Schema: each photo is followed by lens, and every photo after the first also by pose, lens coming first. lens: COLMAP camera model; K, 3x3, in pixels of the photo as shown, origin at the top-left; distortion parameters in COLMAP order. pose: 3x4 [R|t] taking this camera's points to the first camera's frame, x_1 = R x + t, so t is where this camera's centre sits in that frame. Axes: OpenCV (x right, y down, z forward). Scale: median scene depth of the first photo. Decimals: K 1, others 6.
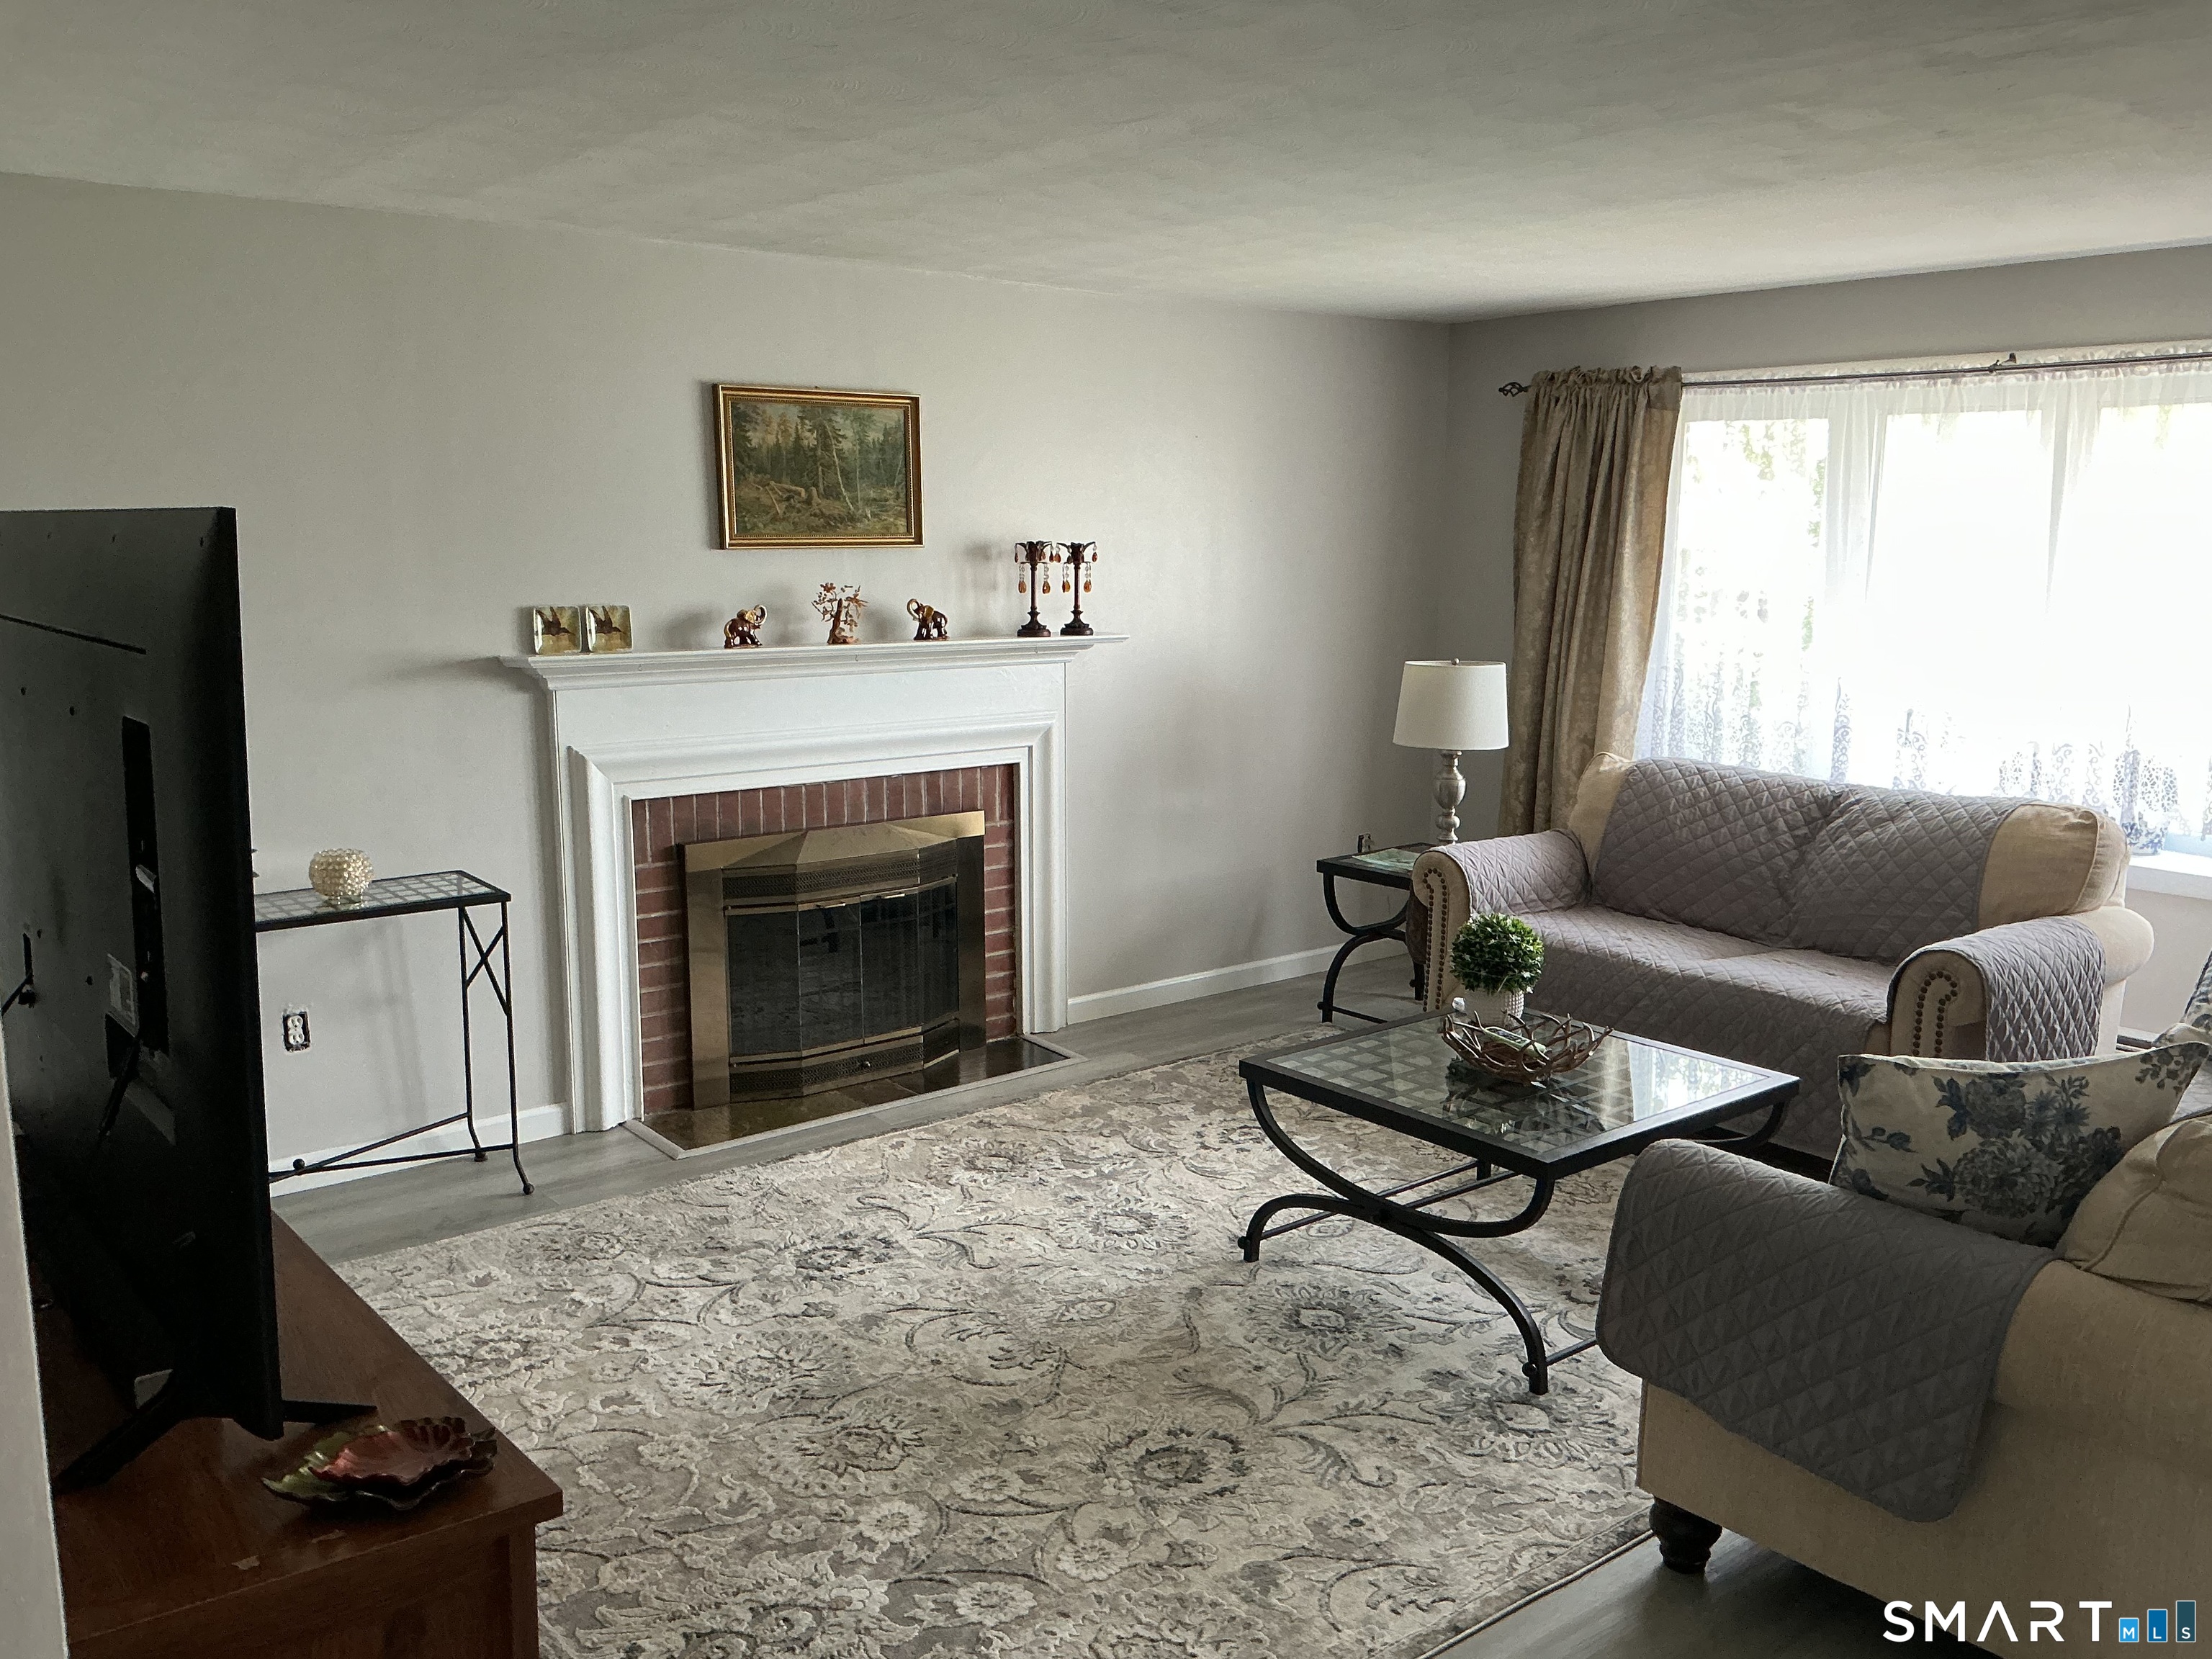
lens RADIAL K [[1840.4, 0, 1106.0], [0, 1840.4, 829.5], [0, 0, 1]] dist [0.150796, -0.321472]
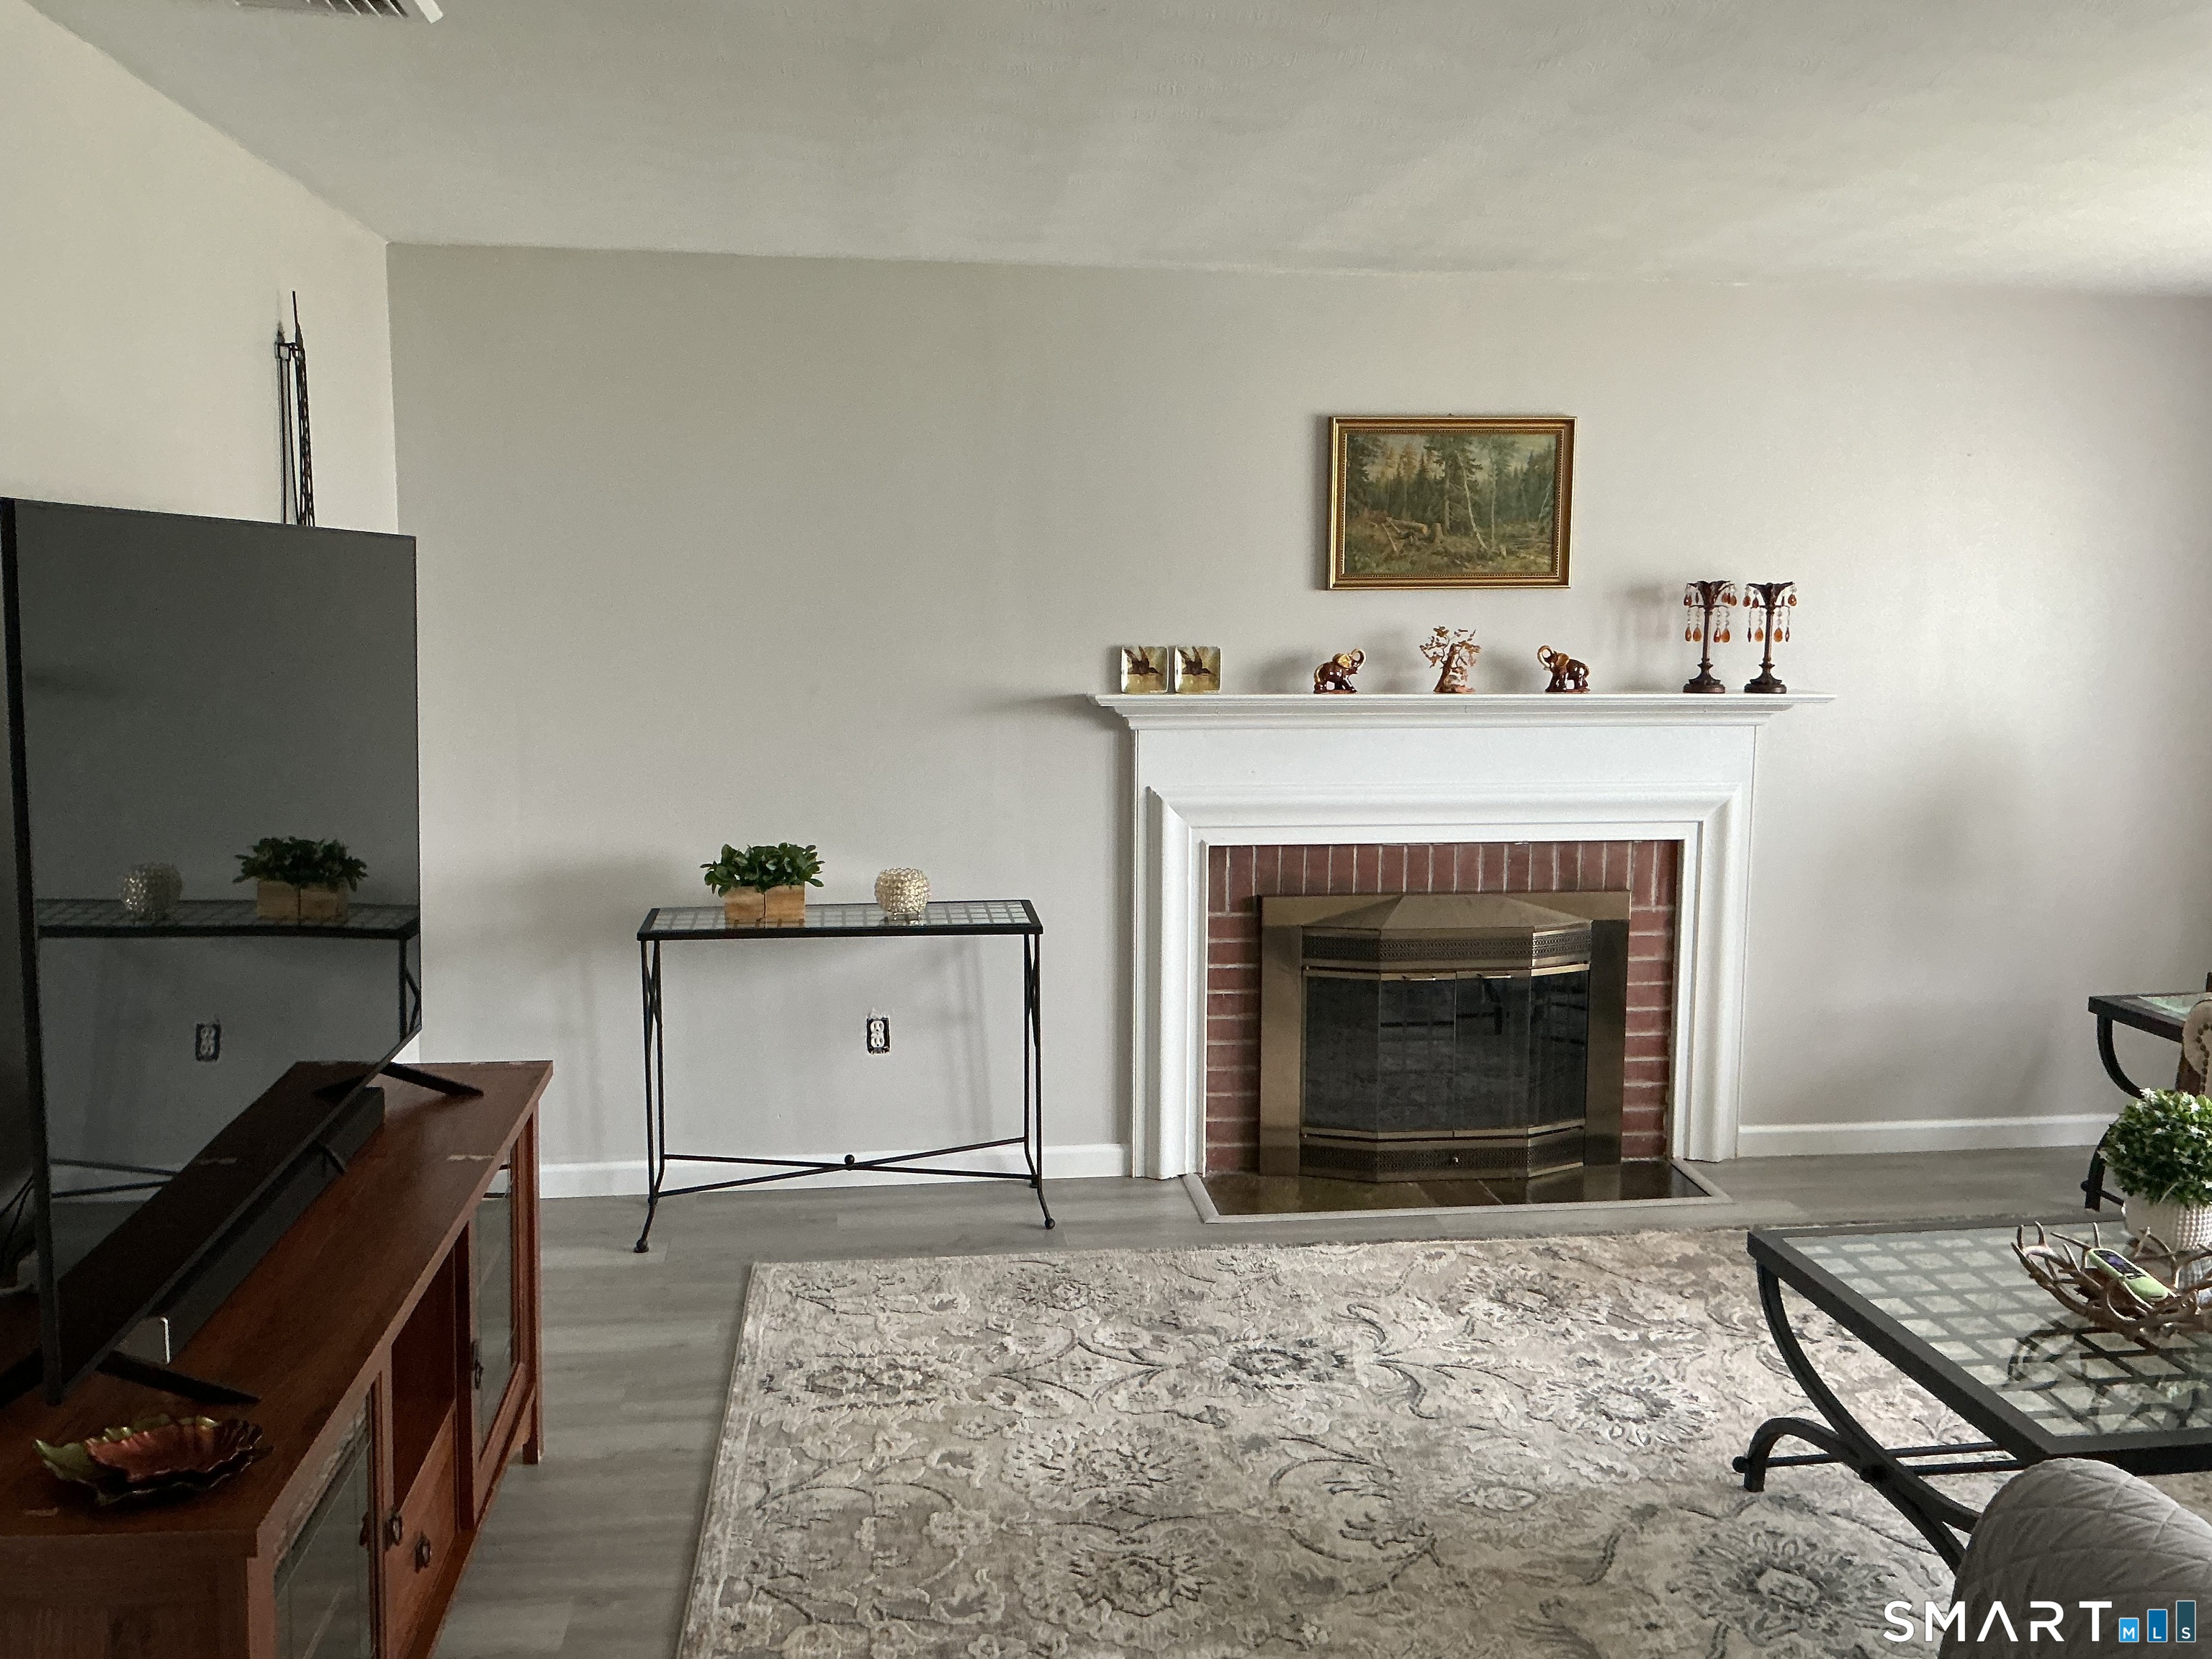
lens RADIAL K [[1840.4, 0, 1106.0], [0, 1840.4, 829.5], [0, 0, 1]] dist [0.150796, -0.321472]
pose [[0.851132, 0.073443, -0.519789, 0.200760], [-0.090070, 0.995912, -0.006769, -0.012843], [0.517167, 0.052578, 0.854268, 0.144609]]
